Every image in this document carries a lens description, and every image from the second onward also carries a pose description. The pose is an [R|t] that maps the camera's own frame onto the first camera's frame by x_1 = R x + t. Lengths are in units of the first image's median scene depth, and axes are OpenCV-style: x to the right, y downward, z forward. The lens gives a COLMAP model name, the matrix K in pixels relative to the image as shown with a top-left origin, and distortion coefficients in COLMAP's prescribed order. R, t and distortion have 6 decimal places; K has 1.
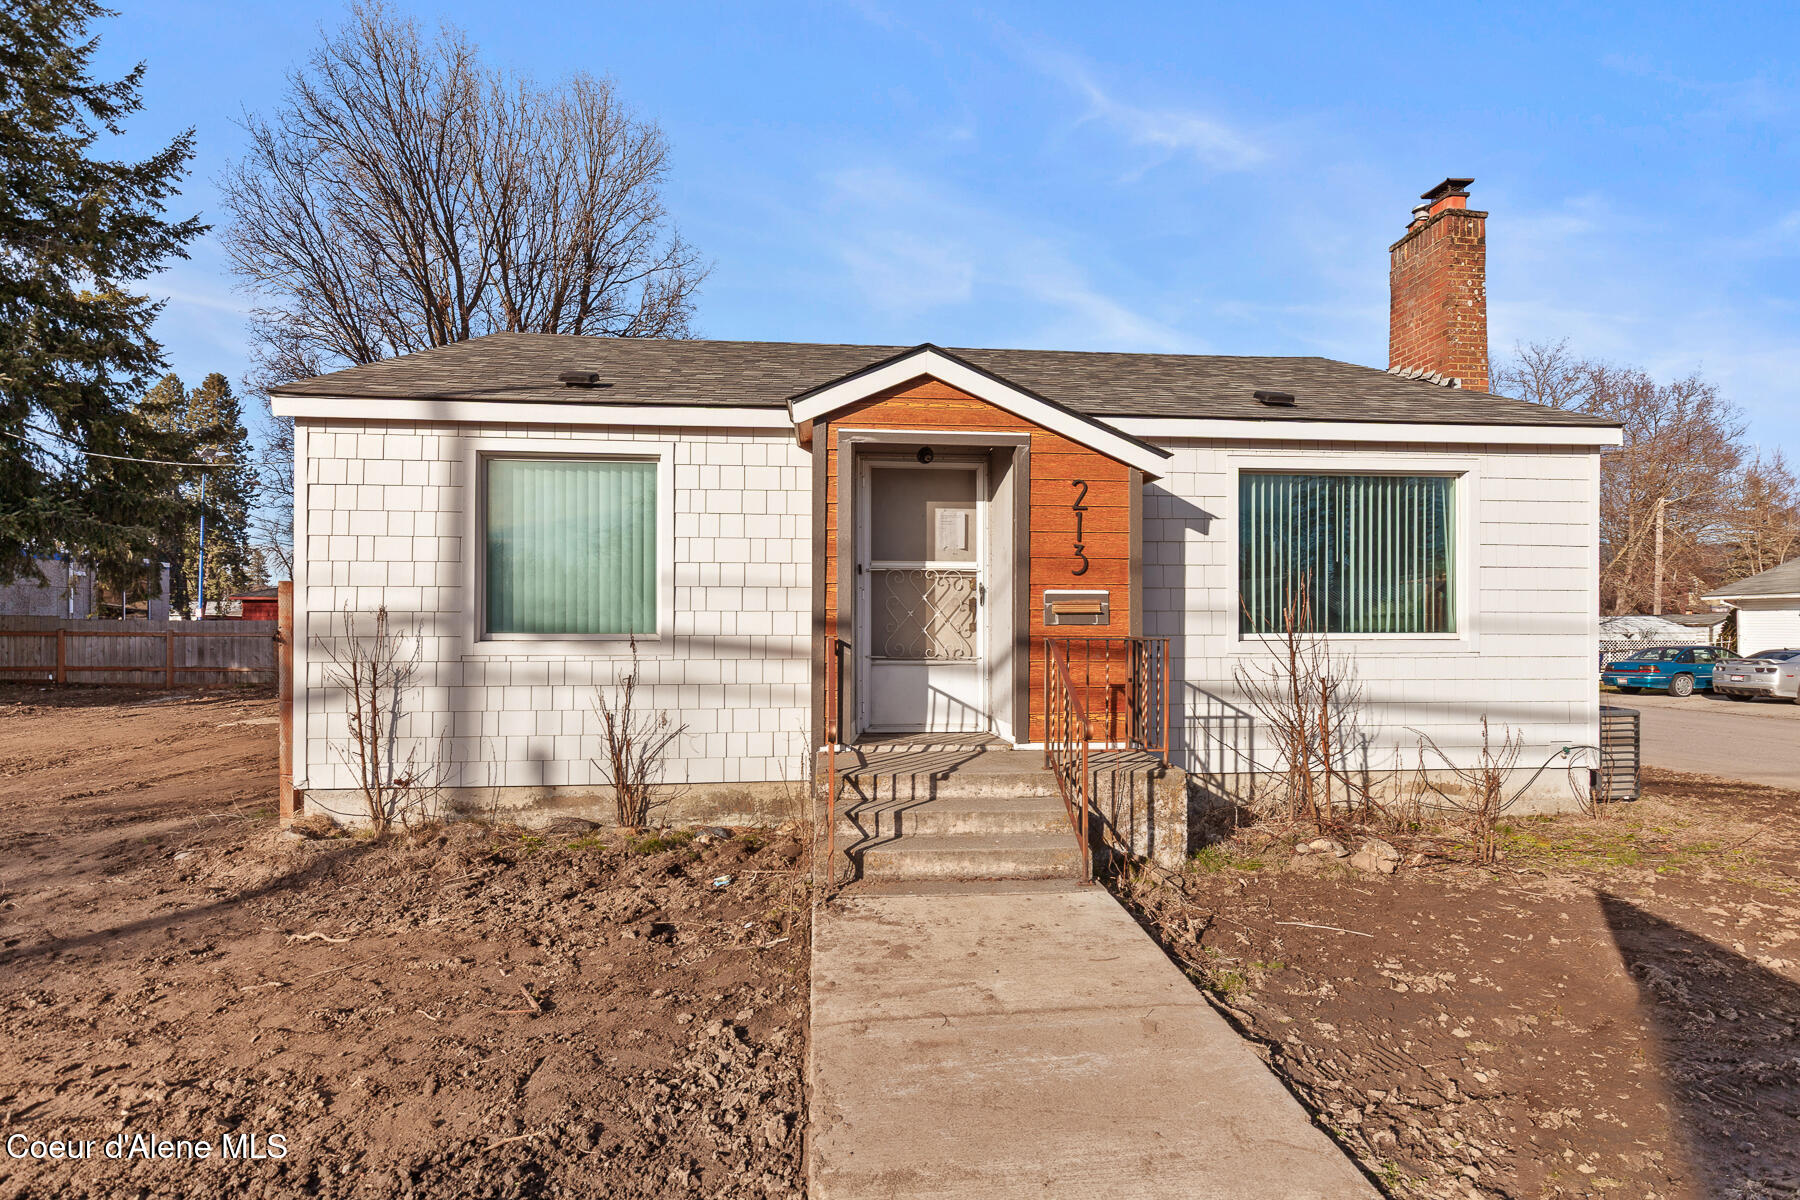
lens RADIAL K [[899.5, 0, 898.9], [0, 899.5, 631.0], [0, 0, 1]] dist [-0.001395, 0.000165]
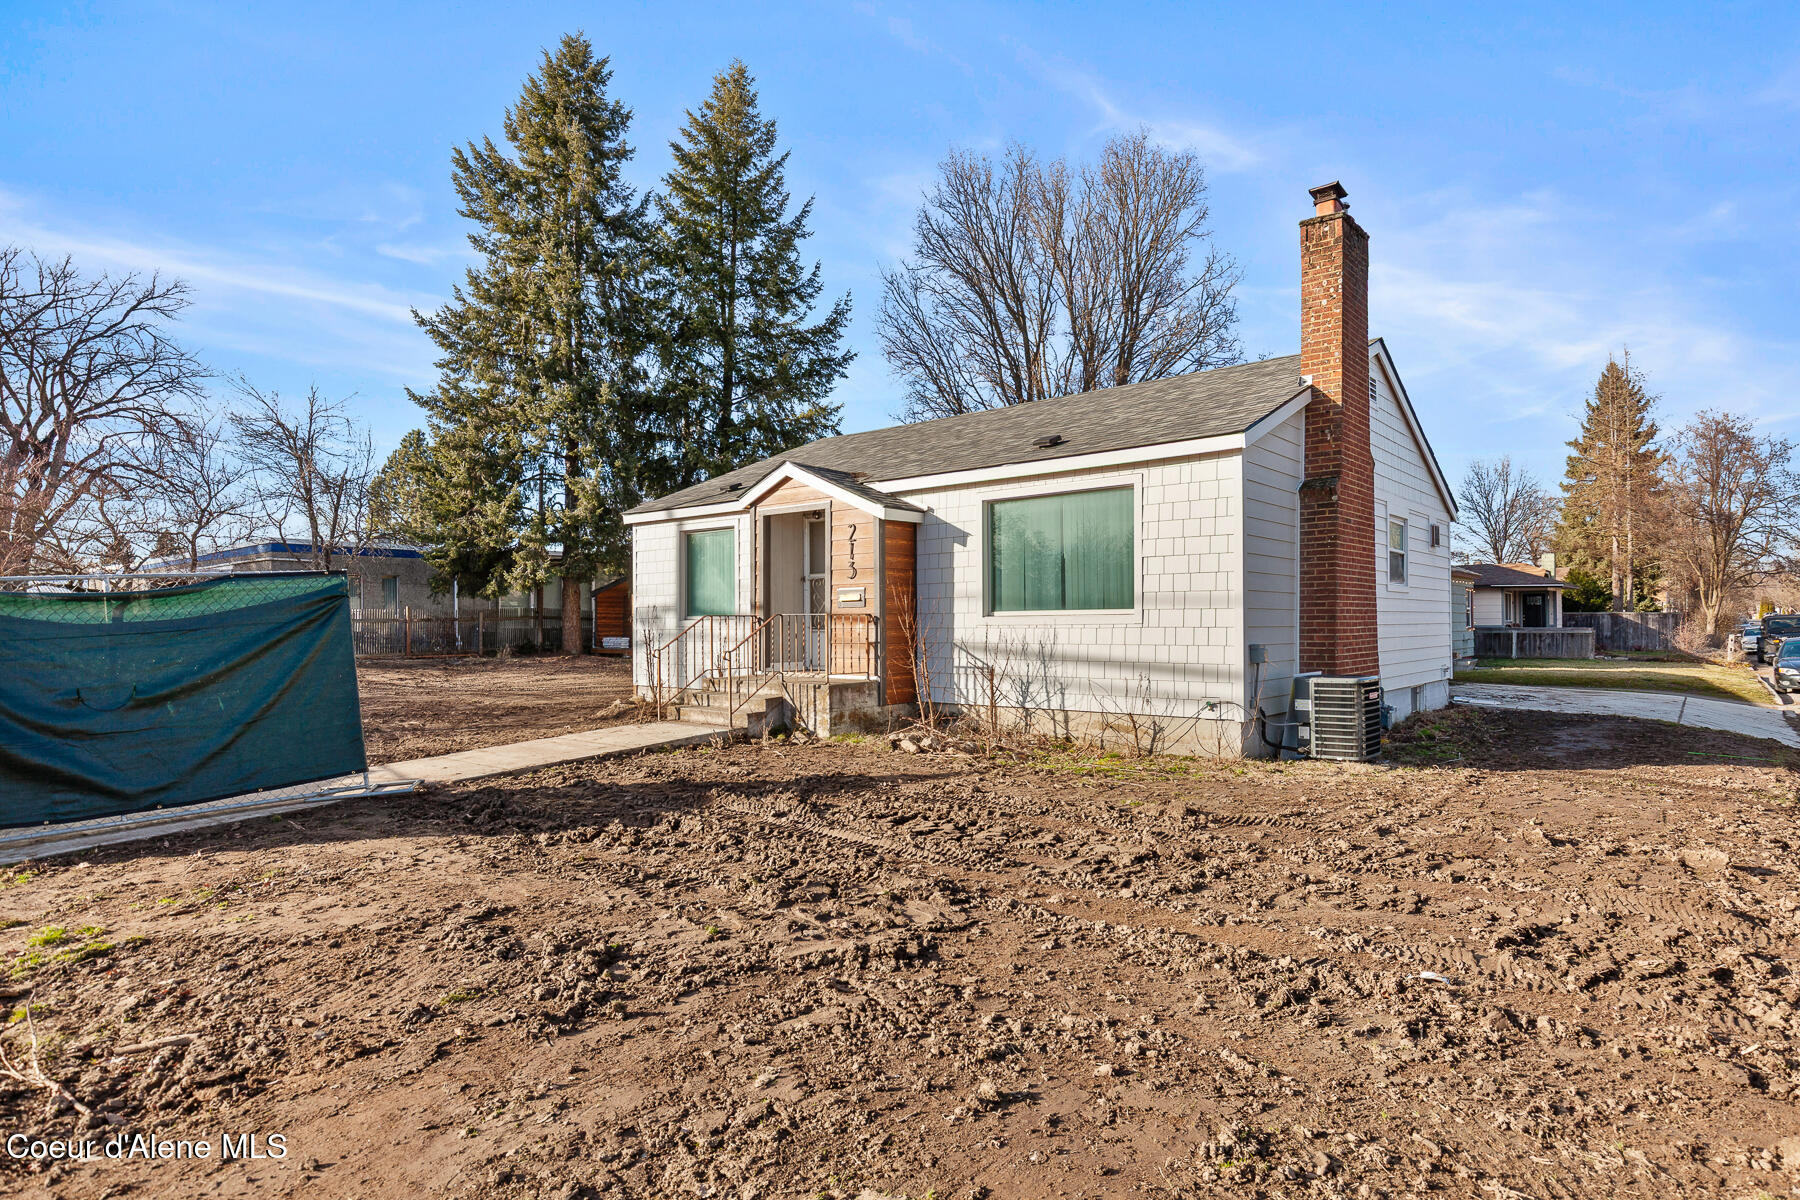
lens RADIAL K [[968.7, 0, 925.3], [0, 968.7, 624.0], [0, 0, 1]] dist [0.001122, -0.000314]
pose [[0.708166, -0.006368, -0.706017, 1.382785], [0.003442, 0.999979, -0.005567, 0.030923], [0.706038, 0.001512, 0.708173, -0.194801]]
